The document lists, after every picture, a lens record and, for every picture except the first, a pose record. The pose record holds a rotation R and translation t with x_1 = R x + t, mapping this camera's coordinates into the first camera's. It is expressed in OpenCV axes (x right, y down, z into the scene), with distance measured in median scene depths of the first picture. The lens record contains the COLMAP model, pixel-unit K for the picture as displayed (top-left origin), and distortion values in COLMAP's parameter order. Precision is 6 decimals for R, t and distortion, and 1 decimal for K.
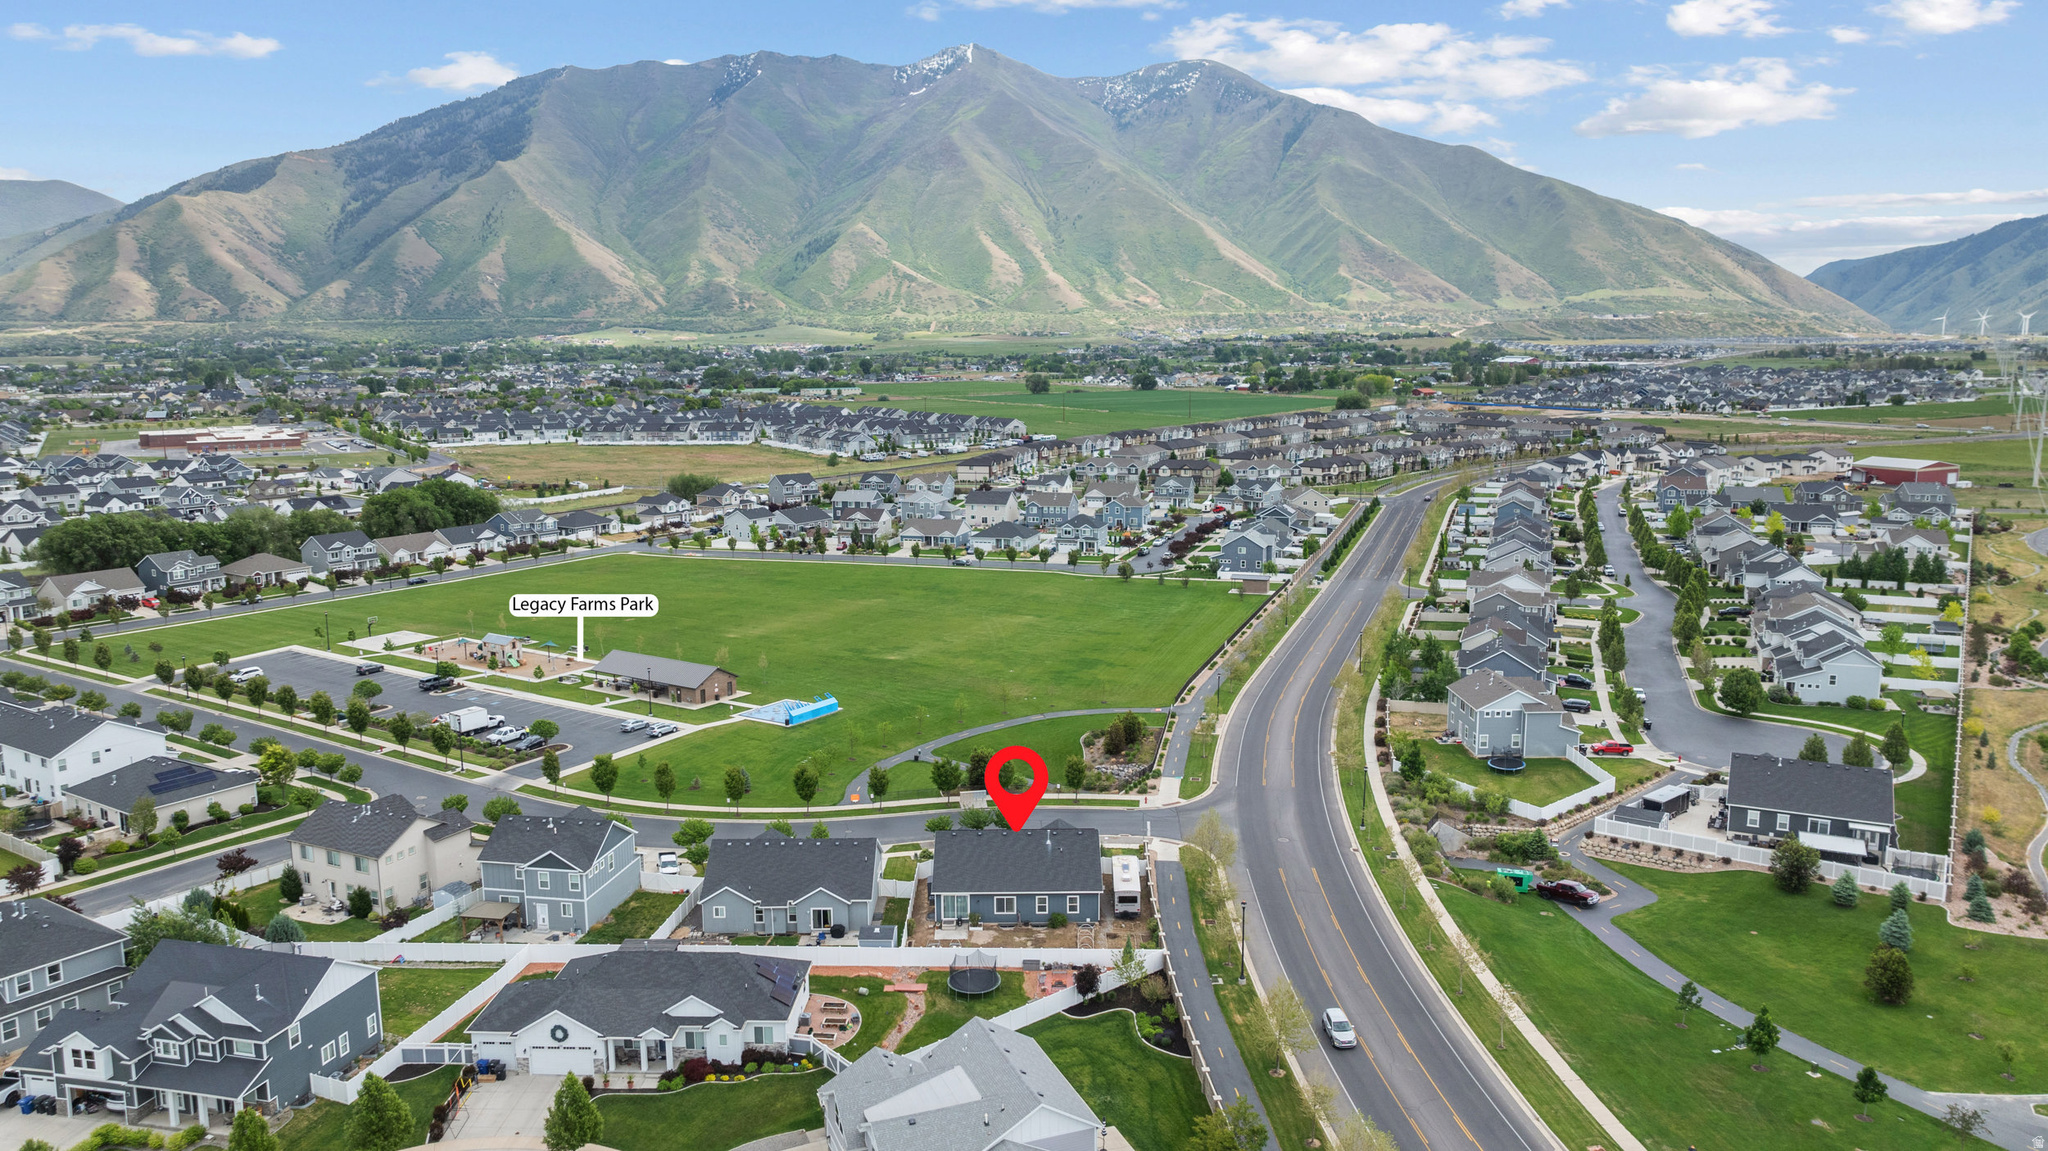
lens RADIAL K [[1438.0, 0, 1024.0], [0, 1438.0, 575.5], [0, 0, 1]] dist [-0.025452, 0.006917]
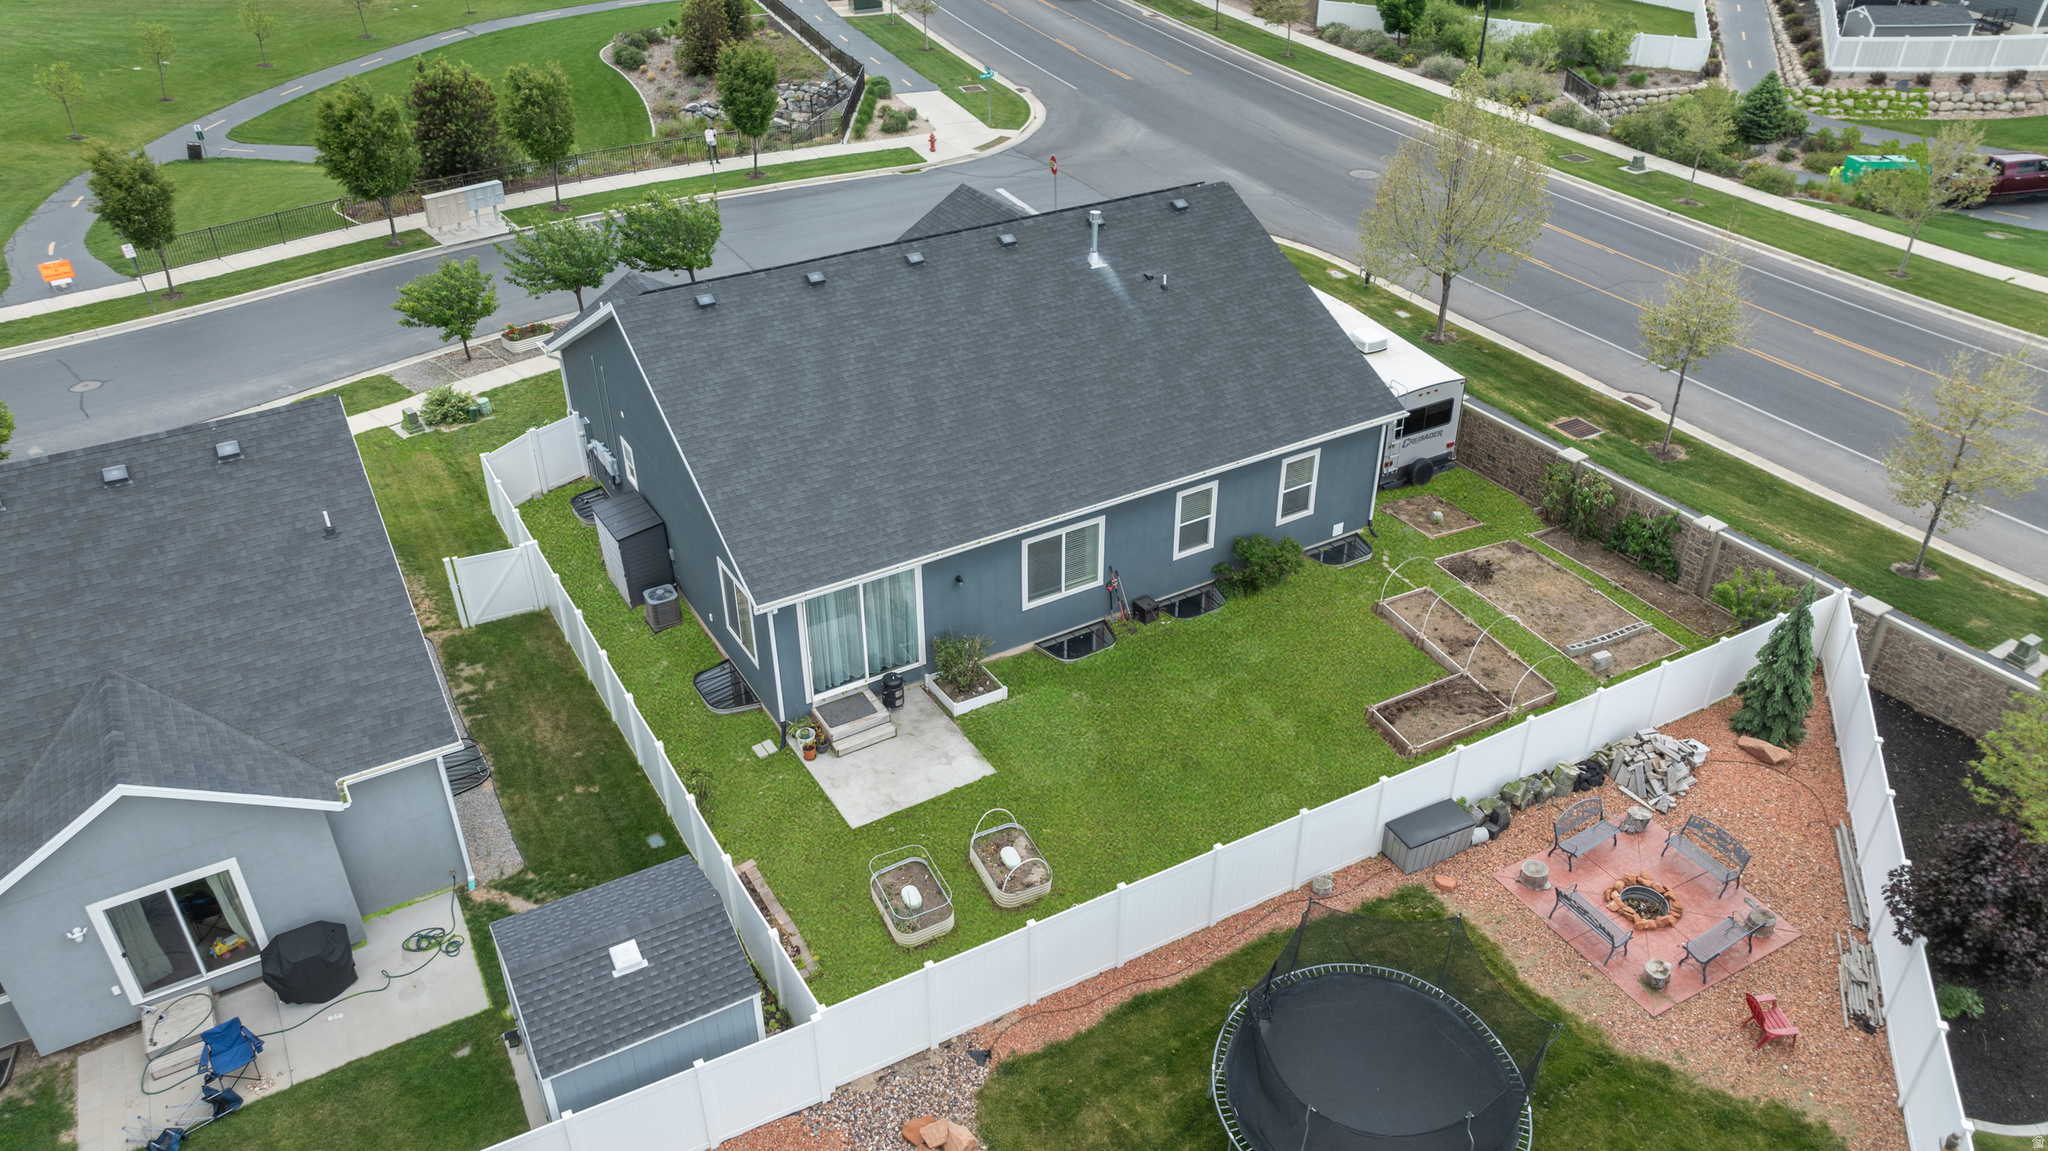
lens RADIAL K [[1438.0, 0, 1024.0], [0, 1438.0, 575.5], [0, 0, 1]] dist [-0.025452, 0.006917]
pose [[0.860034, -0.266997, 0.434804, -0.019955], [0.080989, 0.912791, 0.400316, 0.024150], [-0.503768, -0.309071, 0.806655, 0.140662]]
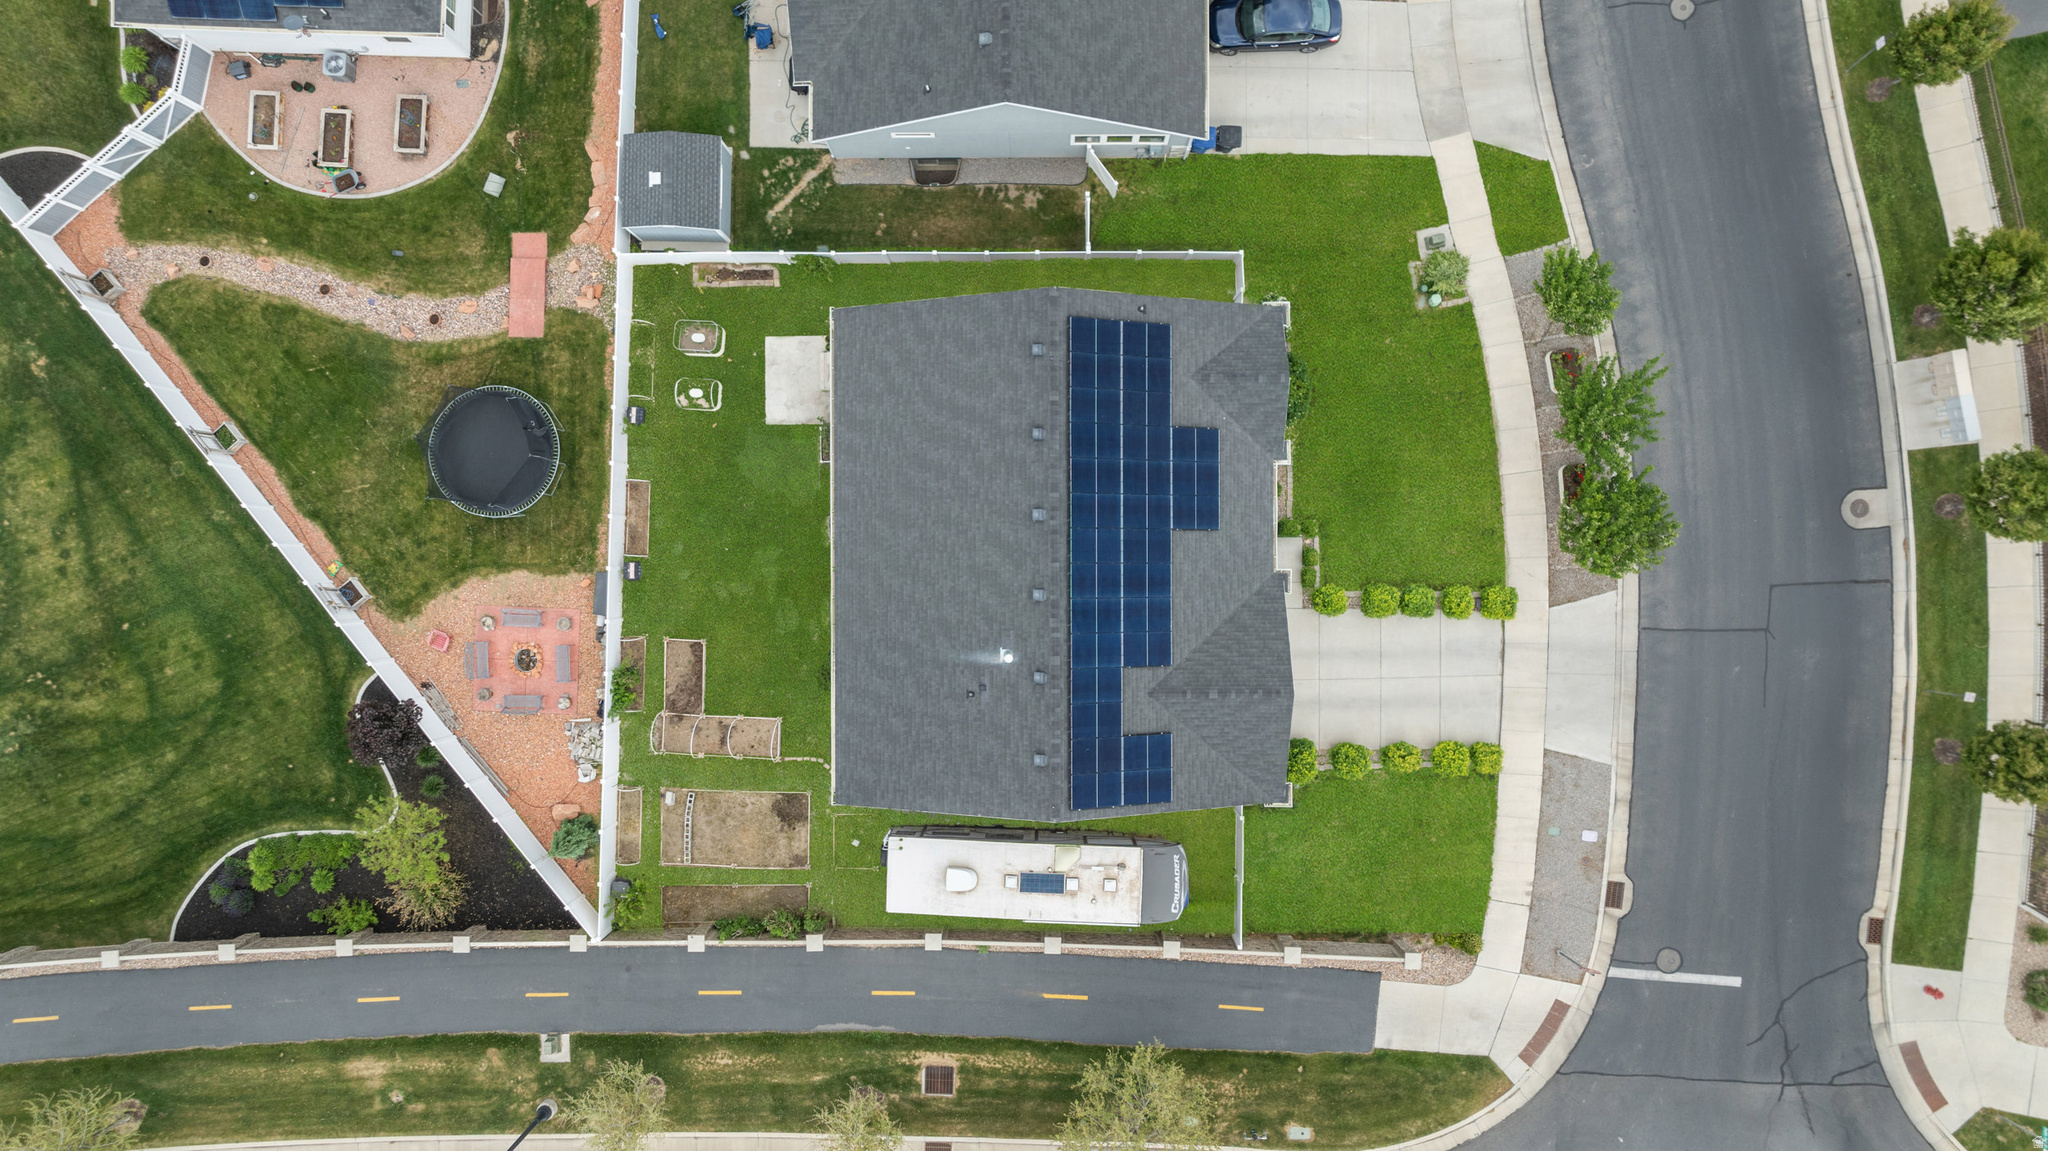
lens RADIAL K [[1443.1, 0, 1024.0], [0, 1443.1, 575.5], [0, 0, 1]] dist [-0.000586, 0.003340]
pose [[0.001711, 0.999952, 0.009662, -0.000573], [-0.159967, -0.009264, 0.987079, -0.022137], [0.987121, -0.003235, 0.159943, 0.168733]]
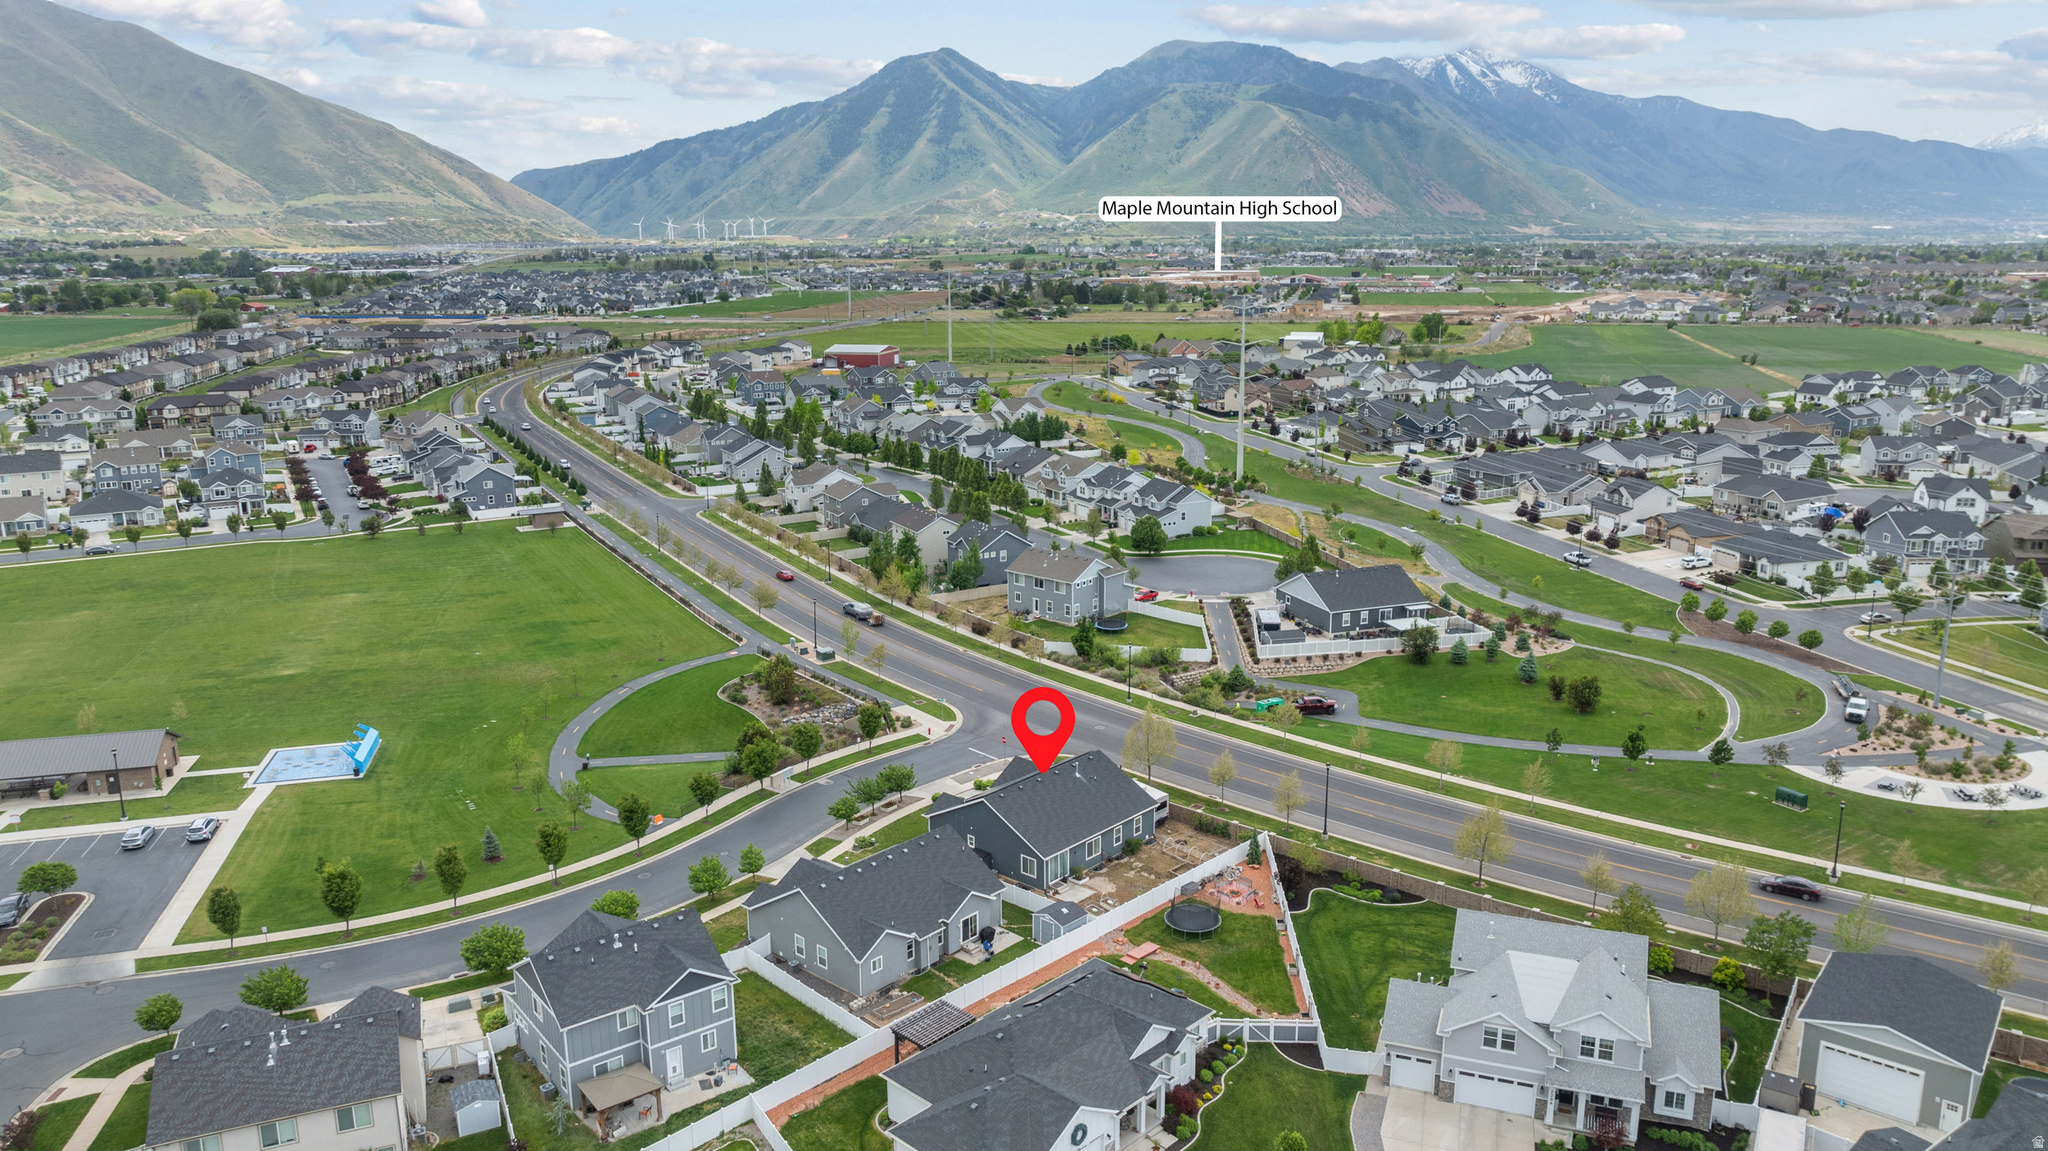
lens RADIAL K [[1449.0, 0, 1024.0], [0, 1449.0, 575.5], [0, 0, 1]] dist [-0.069736, 0.088297]
pose [[0.669195, -0.168999, 0.723614, -0.118654], [0.123621, 0.985544, 0.115848, -0.010168], [-0.732731, 0.011929, 0.680413, 0.067082]]
